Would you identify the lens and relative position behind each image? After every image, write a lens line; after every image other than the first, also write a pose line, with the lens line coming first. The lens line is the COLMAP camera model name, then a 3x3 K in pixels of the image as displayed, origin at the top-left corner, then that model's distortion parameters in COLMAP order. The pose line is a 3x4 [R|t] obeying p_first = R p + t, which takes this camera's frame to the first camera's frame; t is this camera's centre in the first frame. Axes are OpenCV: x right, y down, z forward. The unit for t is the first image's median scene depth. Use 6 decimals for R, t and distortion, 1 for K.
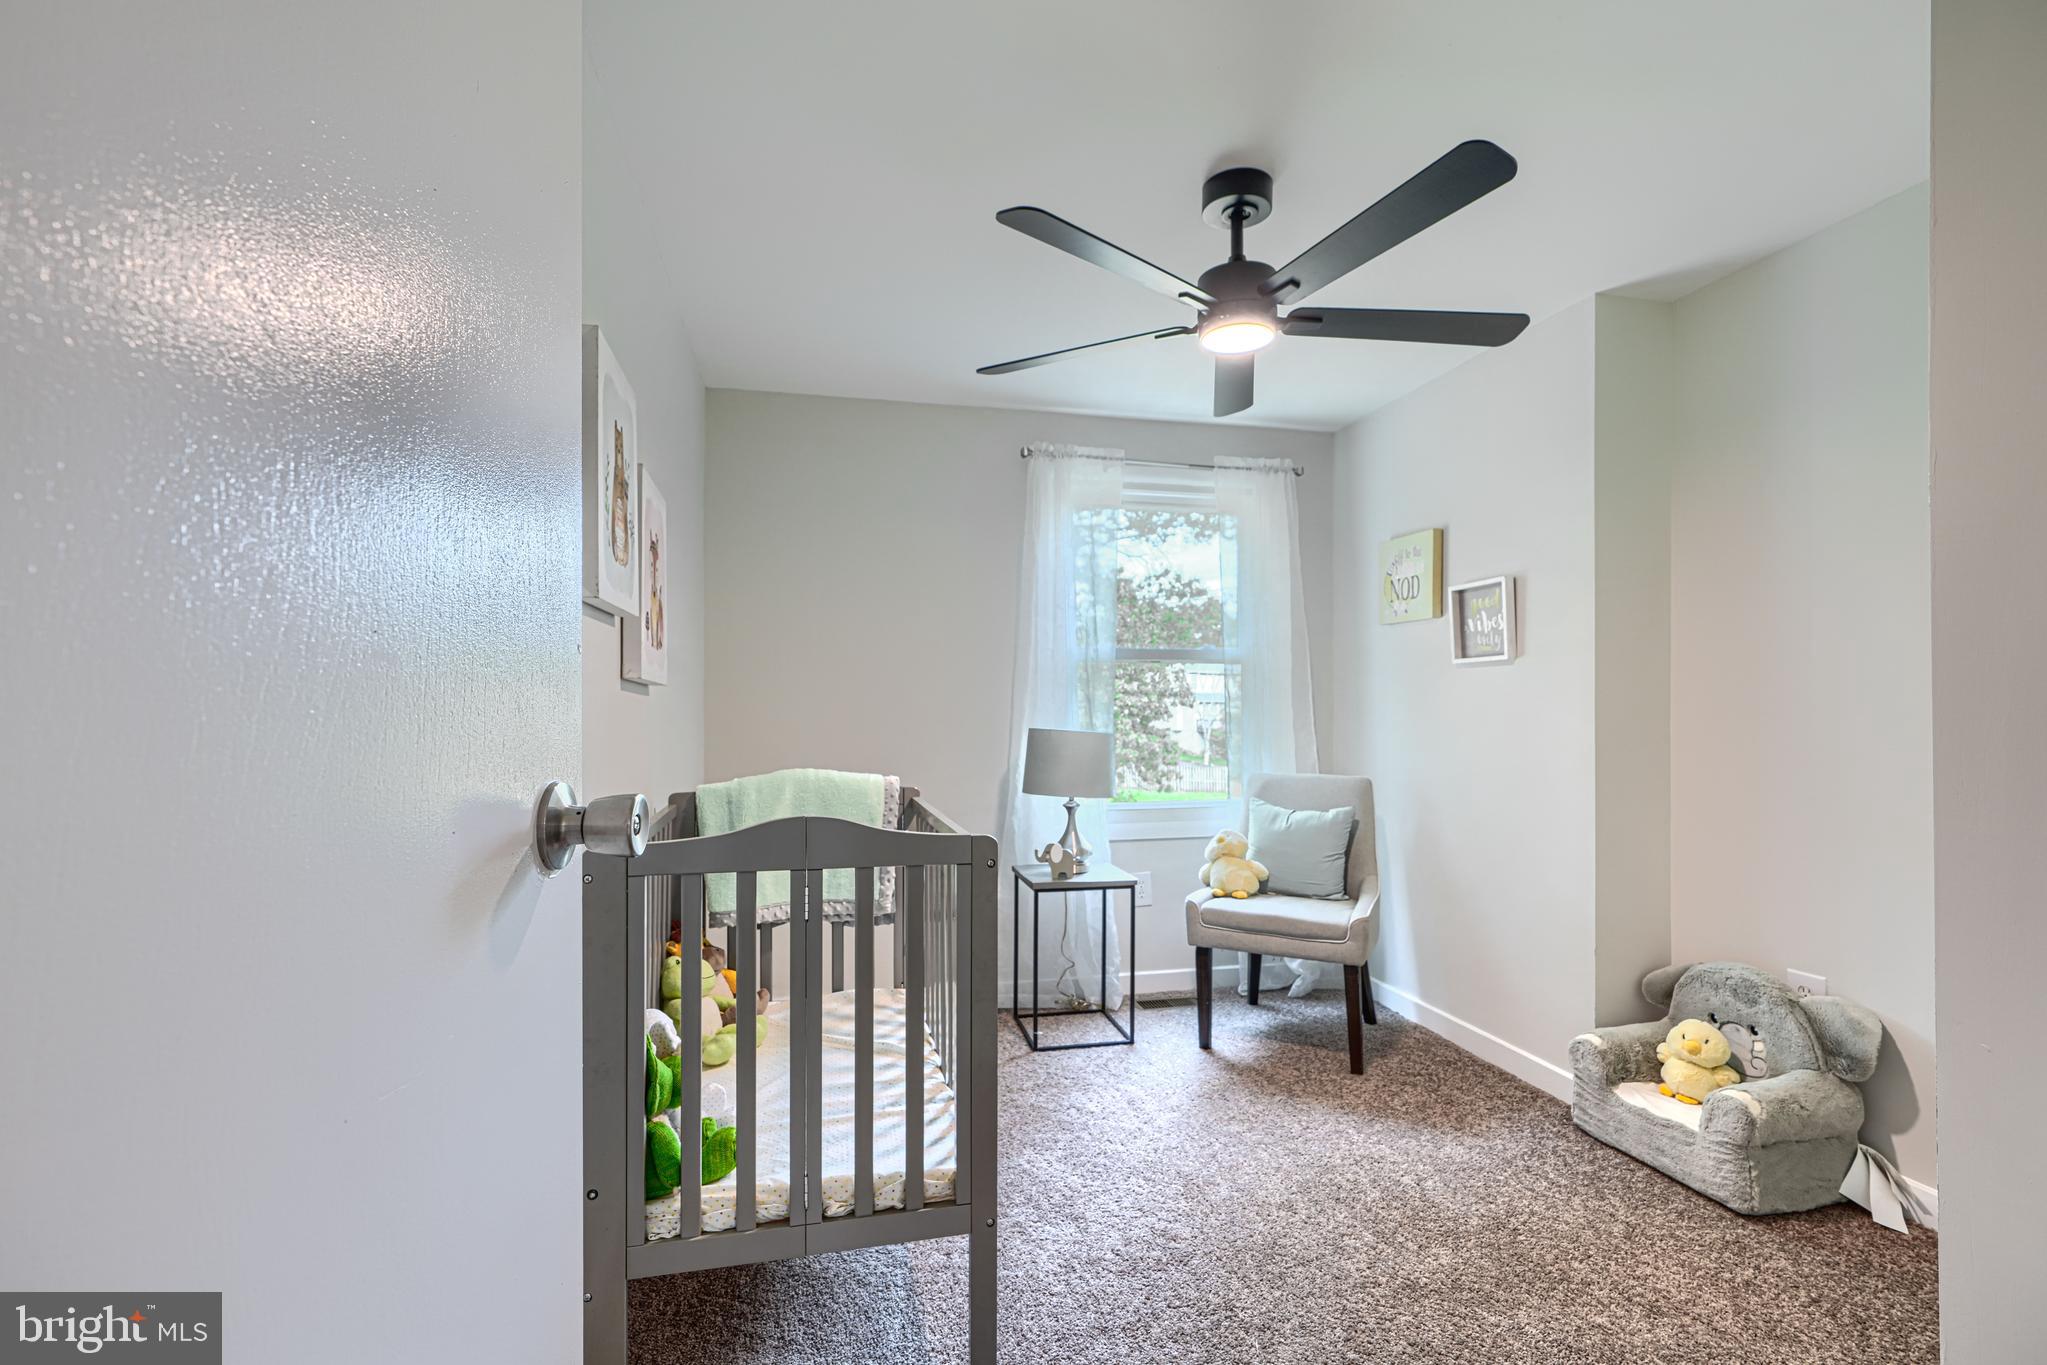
lens RADIAL K [[934.0, 0, 1027.5], [0, 934.0, 705.1], [0, 0, 1]] dist [0.001432, 0.000136]
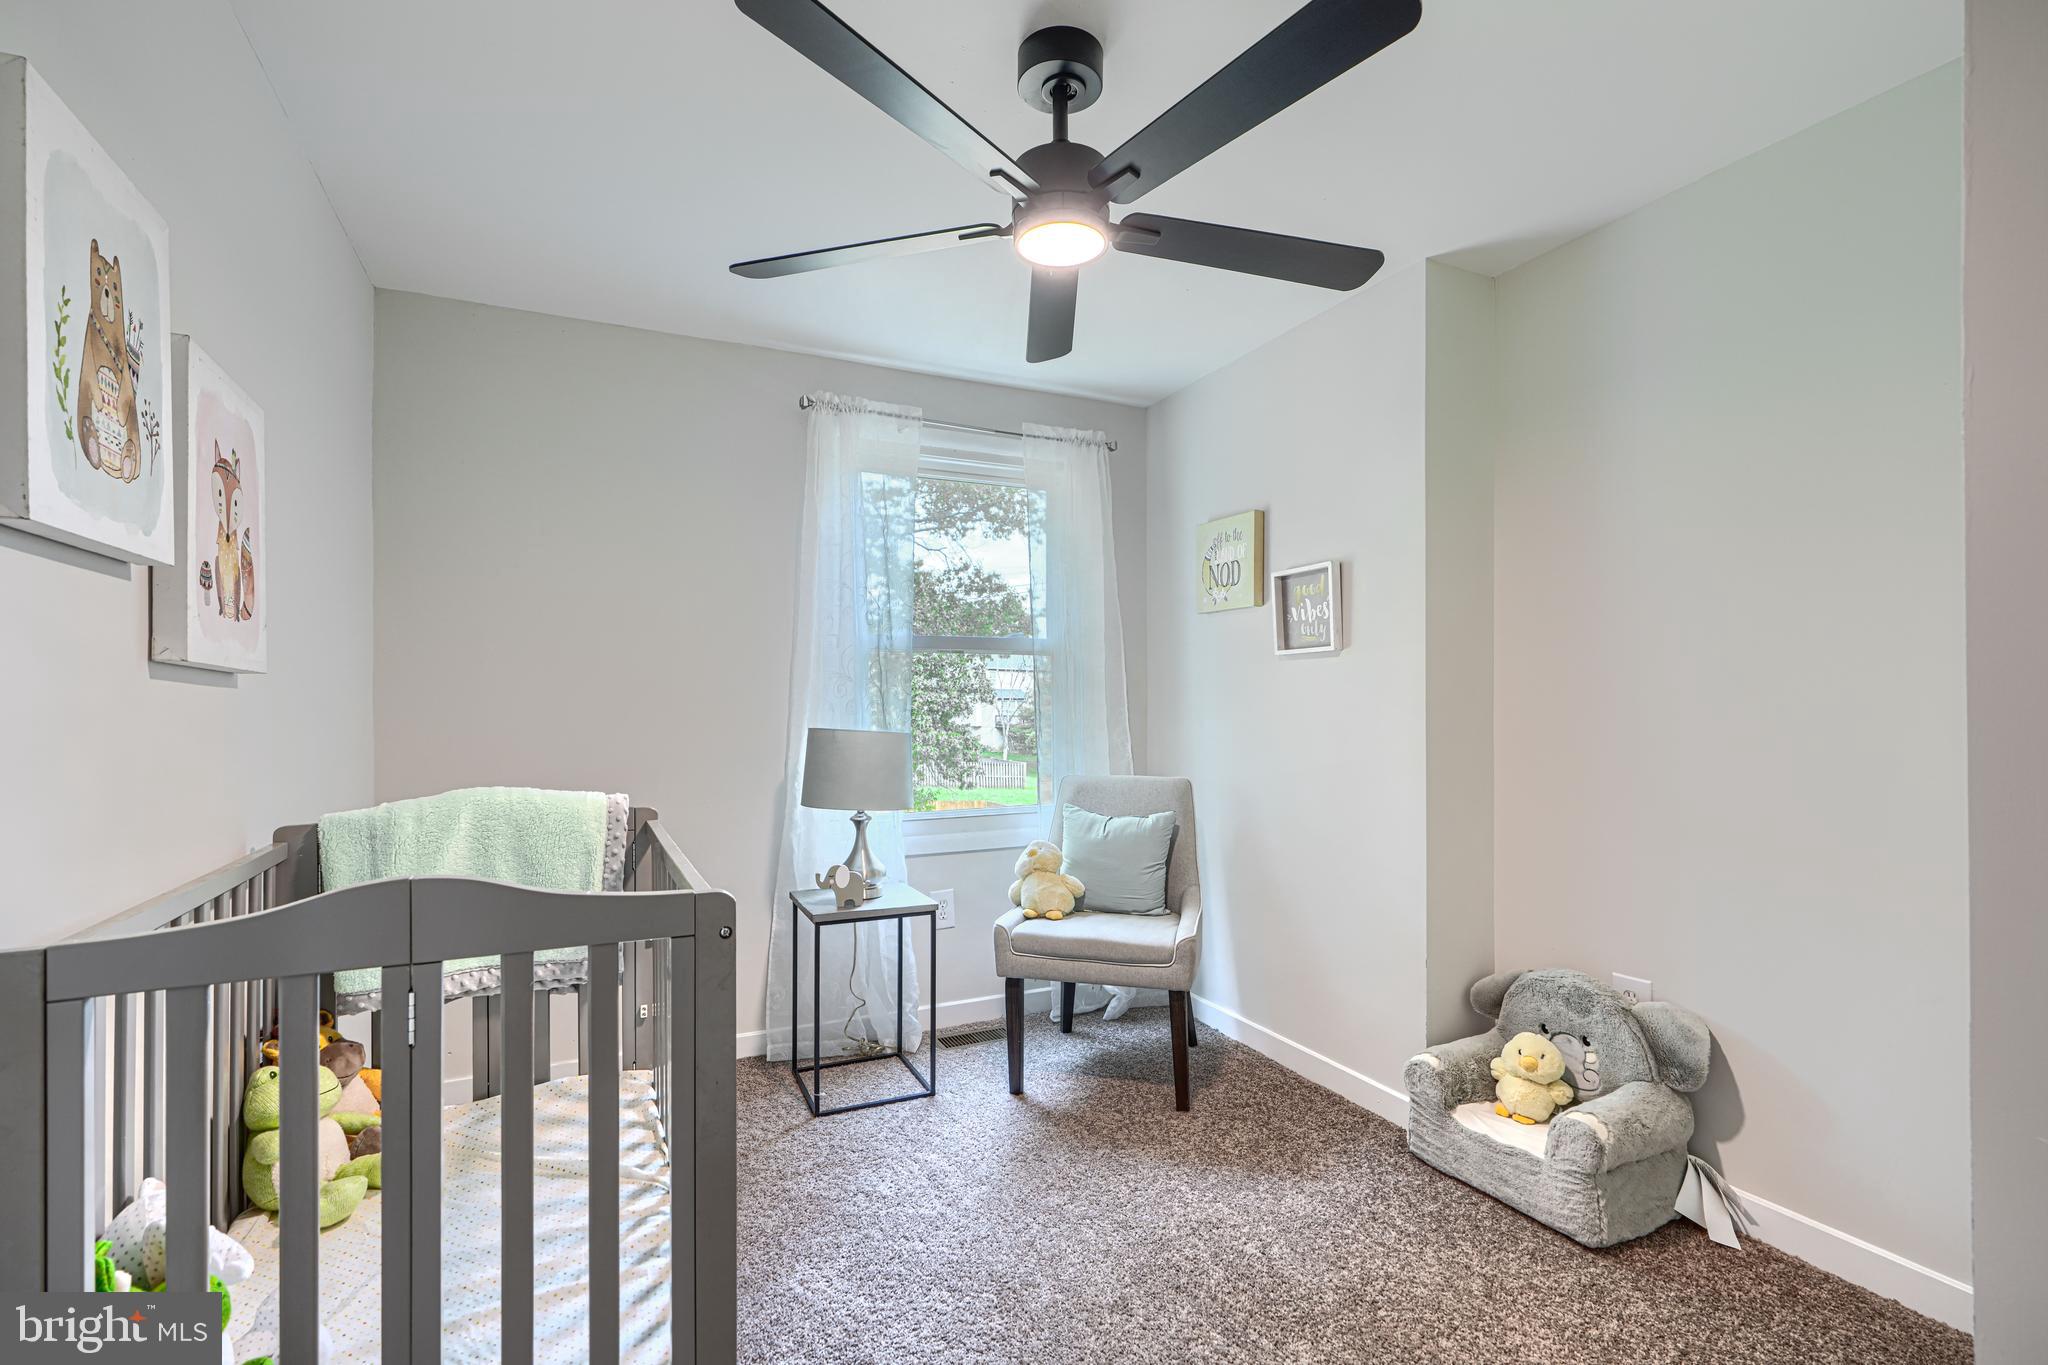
lens RADIAL K [[934.4, 0, 1028.0], [0, 934.4, 705.1], [0, 0, 1]] dist [0.001432, 0.000136]
pose [[0.977099, -0.003185, 0.212762, 0.019251], [0.002324, 0.999988, 0.004296, 0.000894], [-0.212773, -0.003703, 0.977095, 0.174535]]
